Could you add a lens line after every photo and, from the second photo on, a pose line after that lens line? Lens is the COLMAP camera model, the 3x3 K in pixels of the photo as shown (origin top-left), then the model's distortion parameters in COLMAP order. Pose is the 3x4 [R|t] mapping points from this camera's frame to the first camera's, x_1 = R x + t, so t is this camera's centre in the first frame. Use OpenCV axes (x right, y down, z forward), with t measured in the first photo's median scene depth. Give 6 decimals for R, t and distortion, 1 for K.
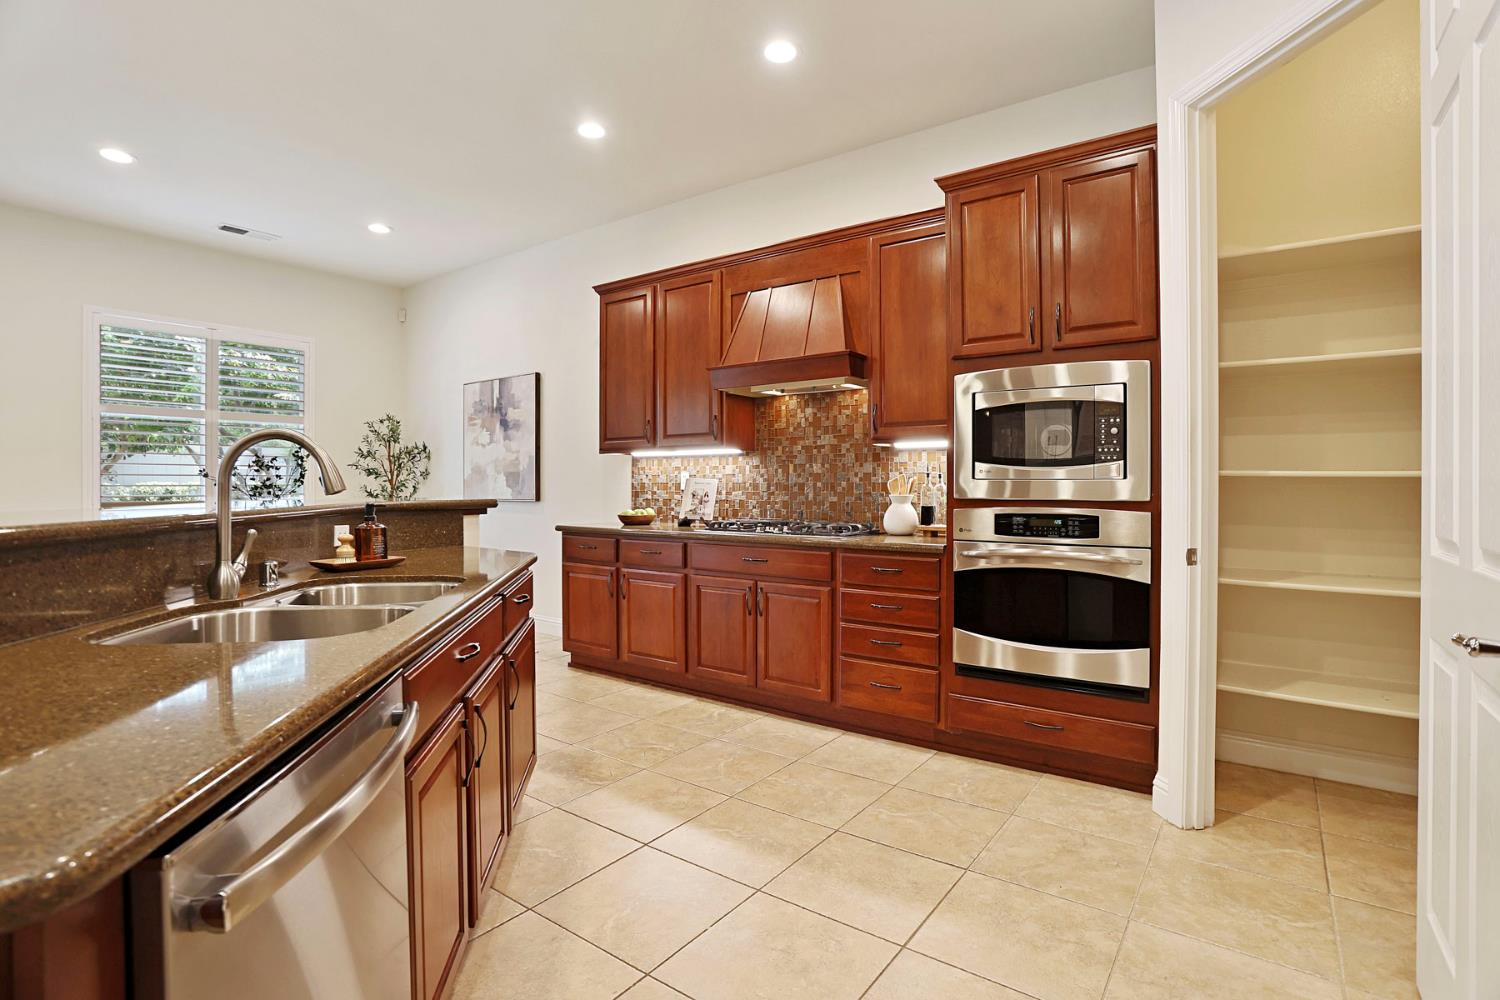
lens RADIAL K [[737.0, 0, 752.8], [0, 737.0, 485.8], [0, 0, 1]] dist [-0.062541, 0.024908]
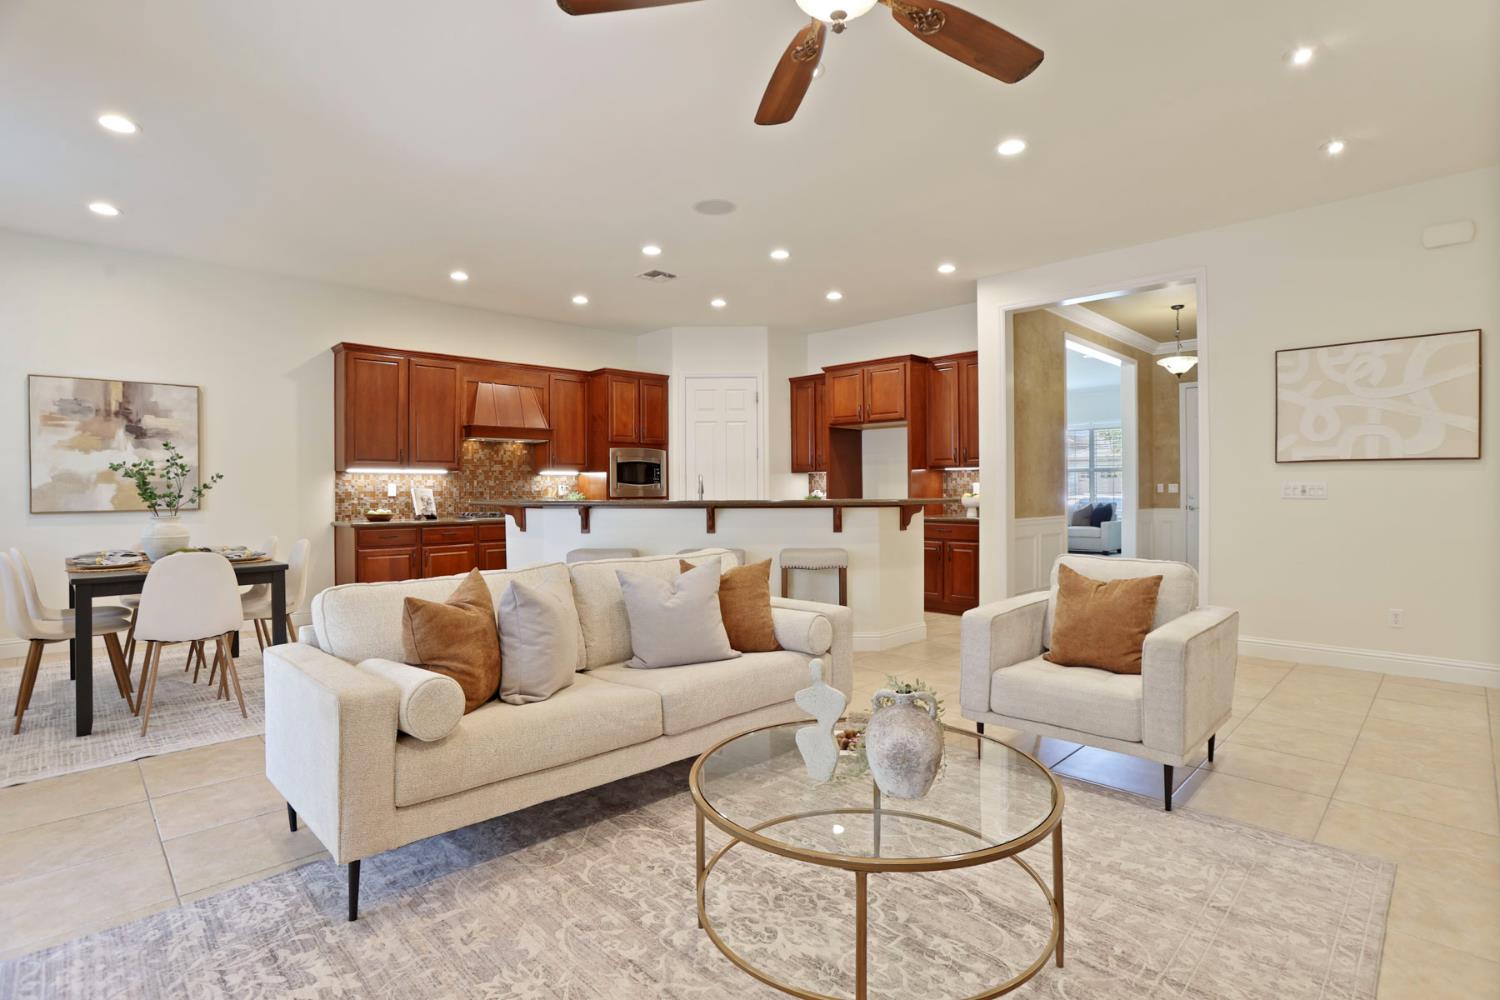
lens RADIAL K [[737.0, 0, 759.4], [0, 737.0, 495.4], [0, 0, 1]] dist [-0.062541, 0.024908]
pose [[0.144237, -0.006953, 0.989519, -1.549265], [0.010588, 0.999929, 0.005483, 0.003721], [-0.989487, 0.009686, 0.144300, 0.086405]]
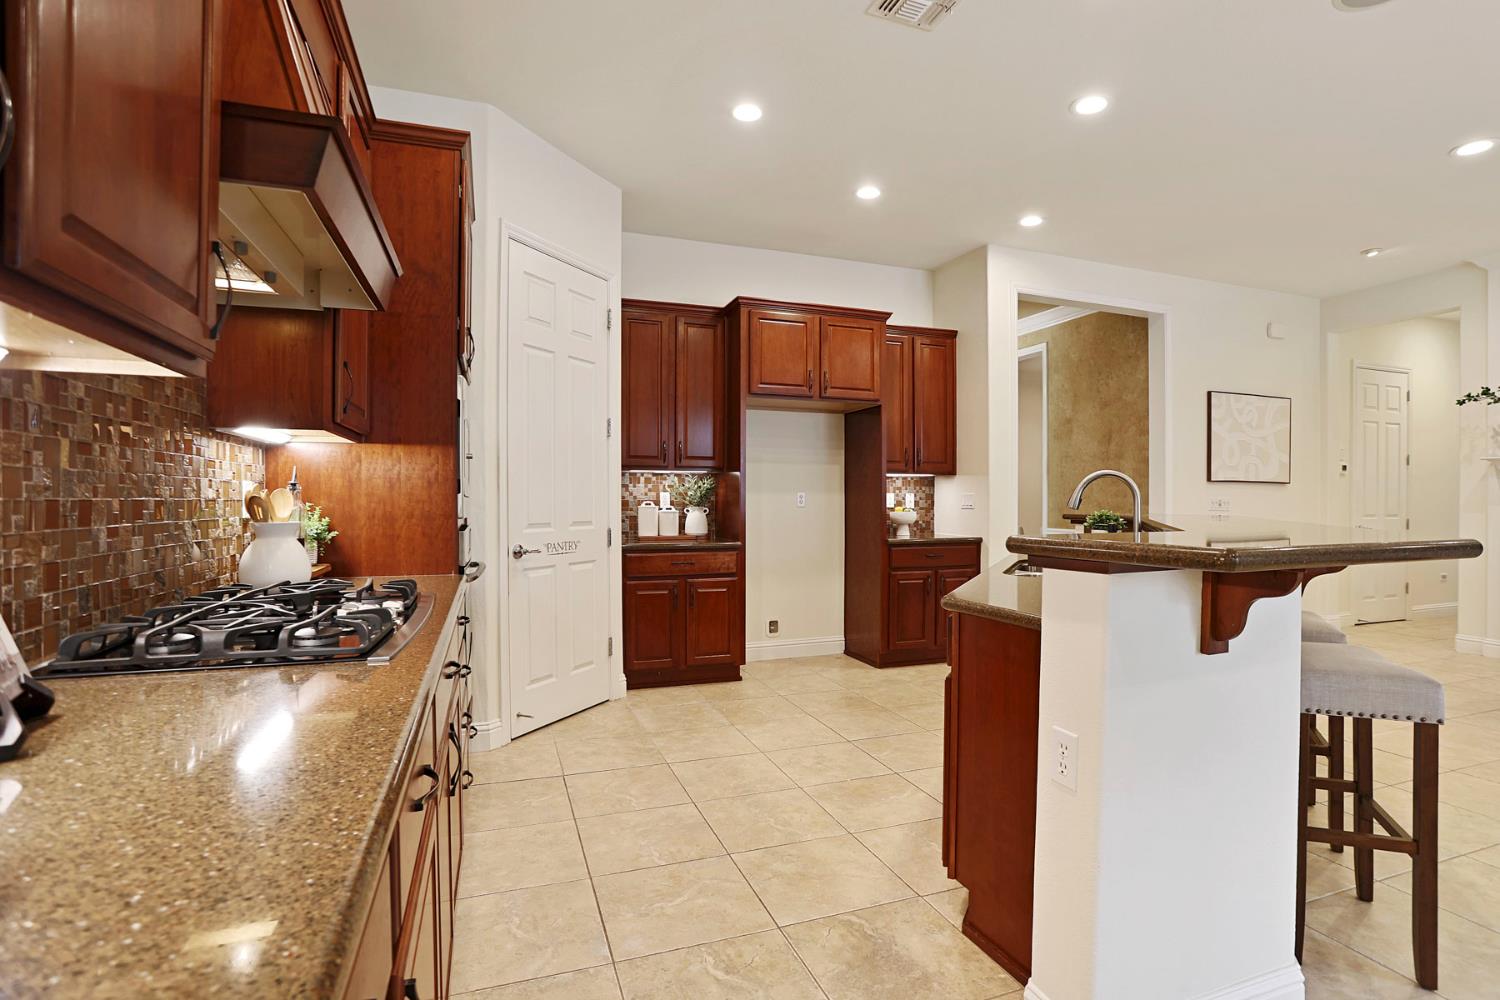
lens RADIAL K [[737.0, 0, 755.0], [0, 737.0, 504.6], [0, 0, 1]] dist [-0.062541, 0.024908]
pose [[-0.830182, -0.004864, 0.557471, -0.344051], [0.000227, 0.999959, 0.009064, -0.004789], [-0.557492, 0.007651, -0.830147, 1.077247]]
